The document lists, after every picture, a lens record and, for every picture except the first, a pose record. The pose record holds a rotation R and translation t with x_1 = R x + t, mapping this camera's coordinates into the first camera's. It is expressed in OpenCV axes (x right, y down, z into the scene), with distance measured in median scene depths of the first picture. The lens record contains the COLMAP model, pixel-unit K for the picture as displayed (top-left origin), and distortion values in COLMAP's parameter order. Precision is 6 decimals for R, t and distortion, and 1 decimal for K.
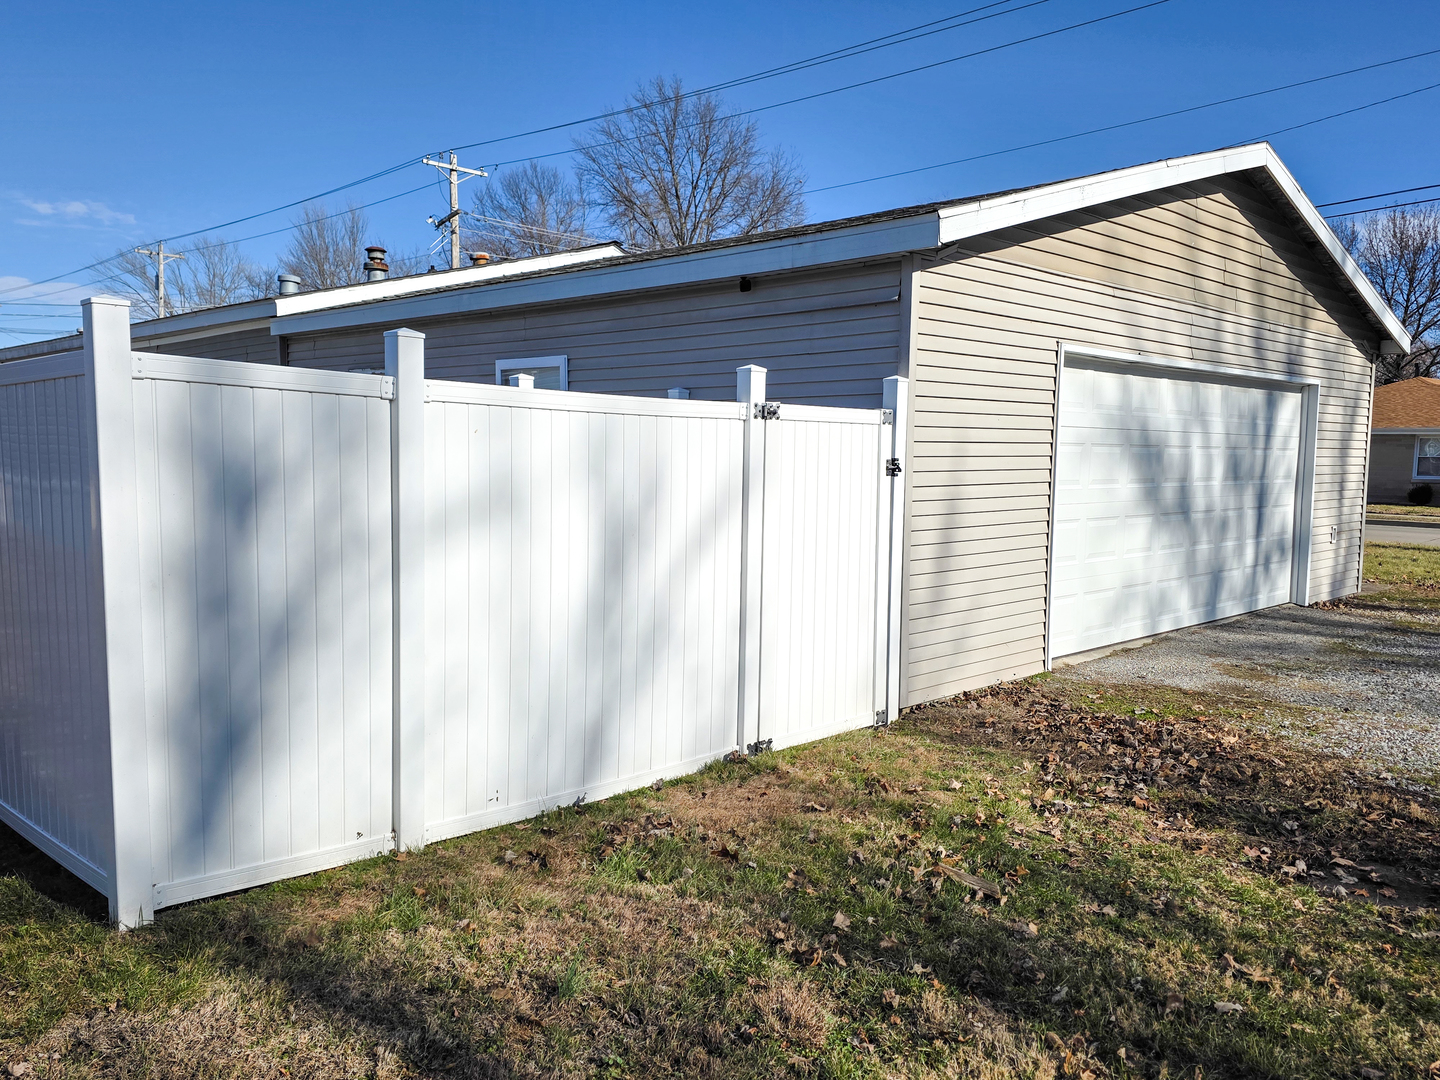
lens RADIAL K [[1077.8, 0, 720.0], [0, 1077.8, 540.0], [0, 0, 1]] dist [0.081704, 0.000836]
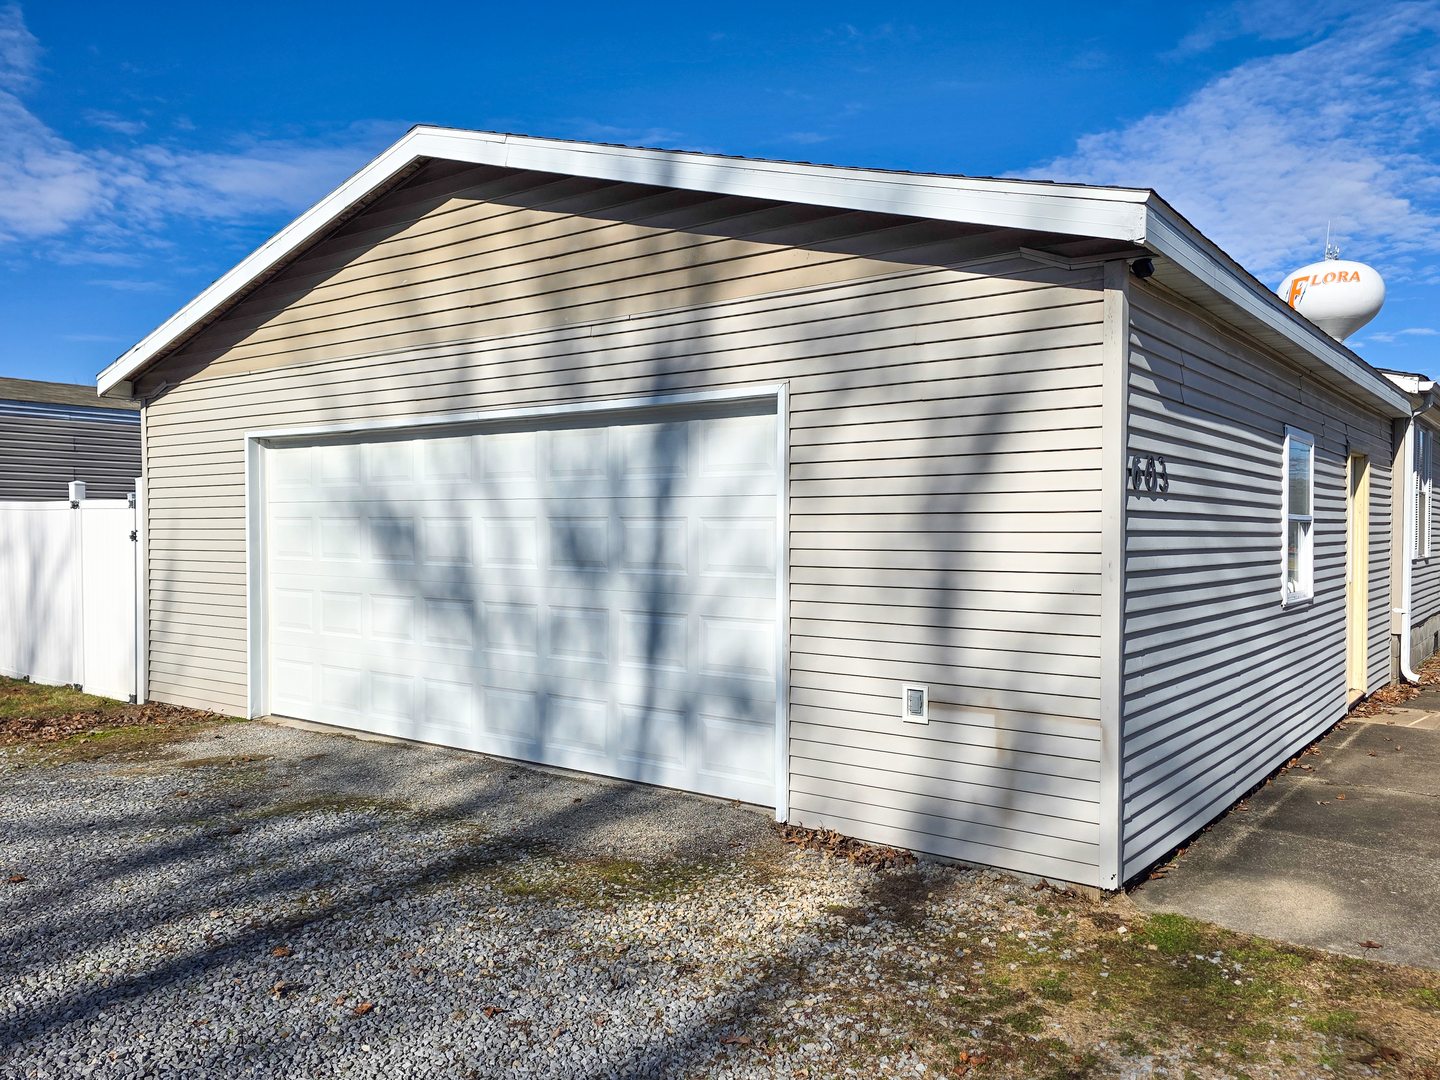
lens RADIAL K [[1094.1, 0, 717.3], [0, 1094.1, 560.9], [0, 0, 1]] dist [0.090379, -0.001864]
pose [[0.138148, 0.018324, -0.990242, 1.352059], [-0.083750, 0.996464, 0.006756, -0.081788], [0.986864, 0.081999, 0.139194, 1.168287]]
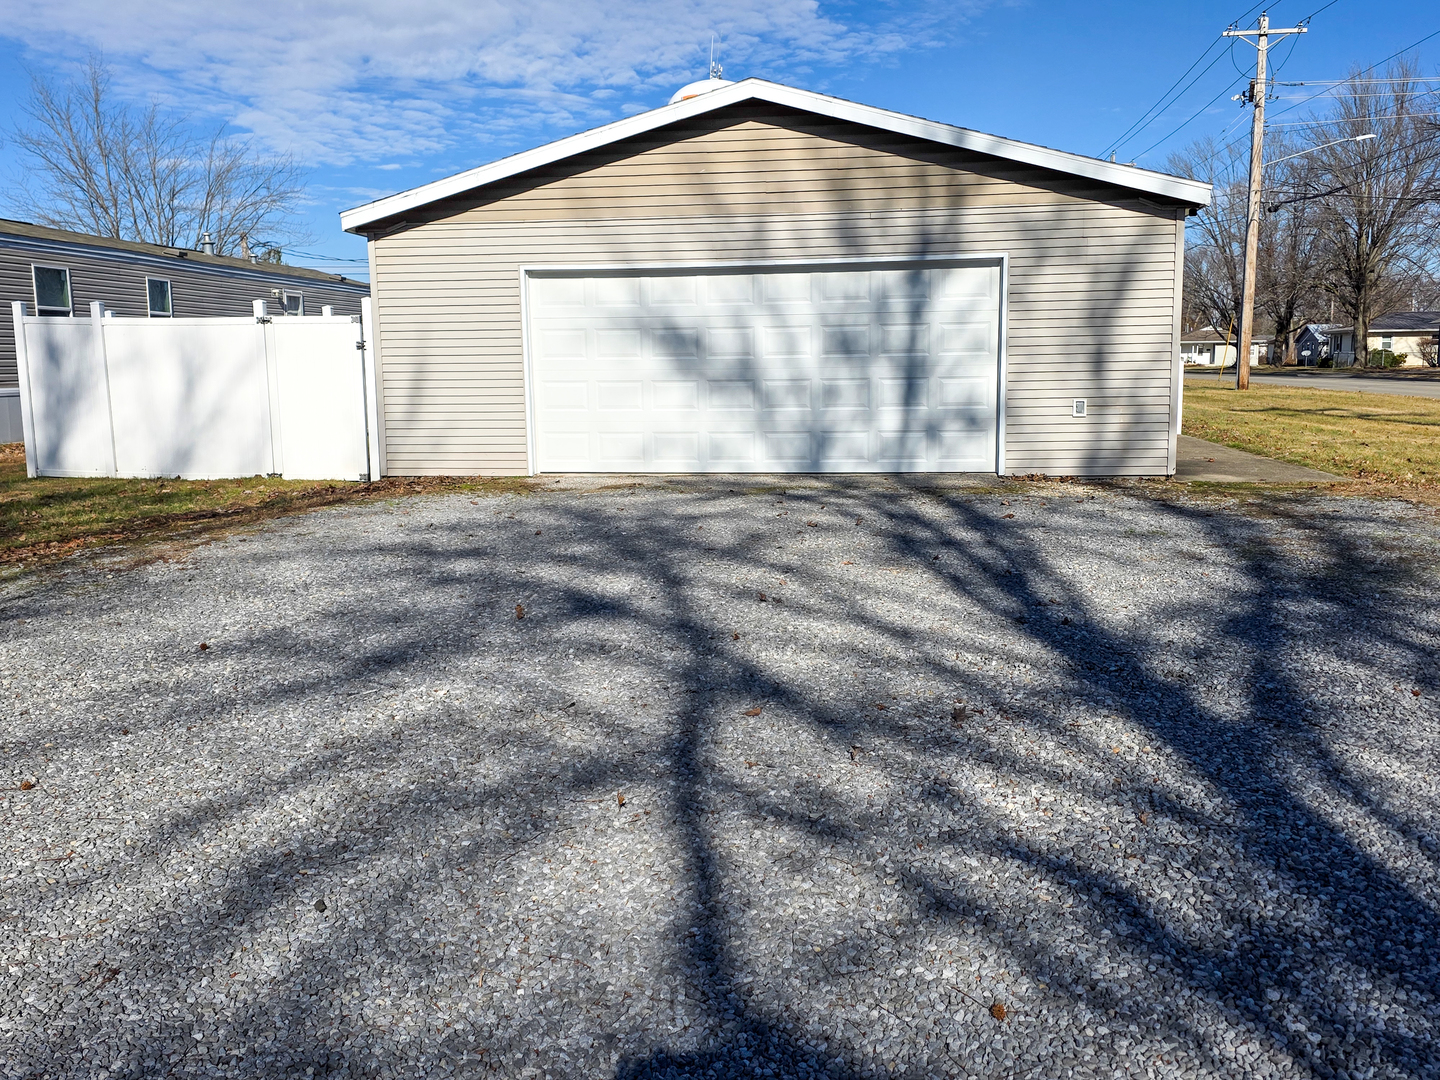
lens RADIAL K [[1300.5, 0, 720.0], [0, 1300.5, 540.0], [0, 0, 1]] dist [0.157121, -0.272460]
pose [[0.600143, 0.081667, -0.795713, 1.770309], [-0.048171, 0.996659, 0.065959, 0.067103], [0.798441, -0.001254, 0.602071, 0.071526]]
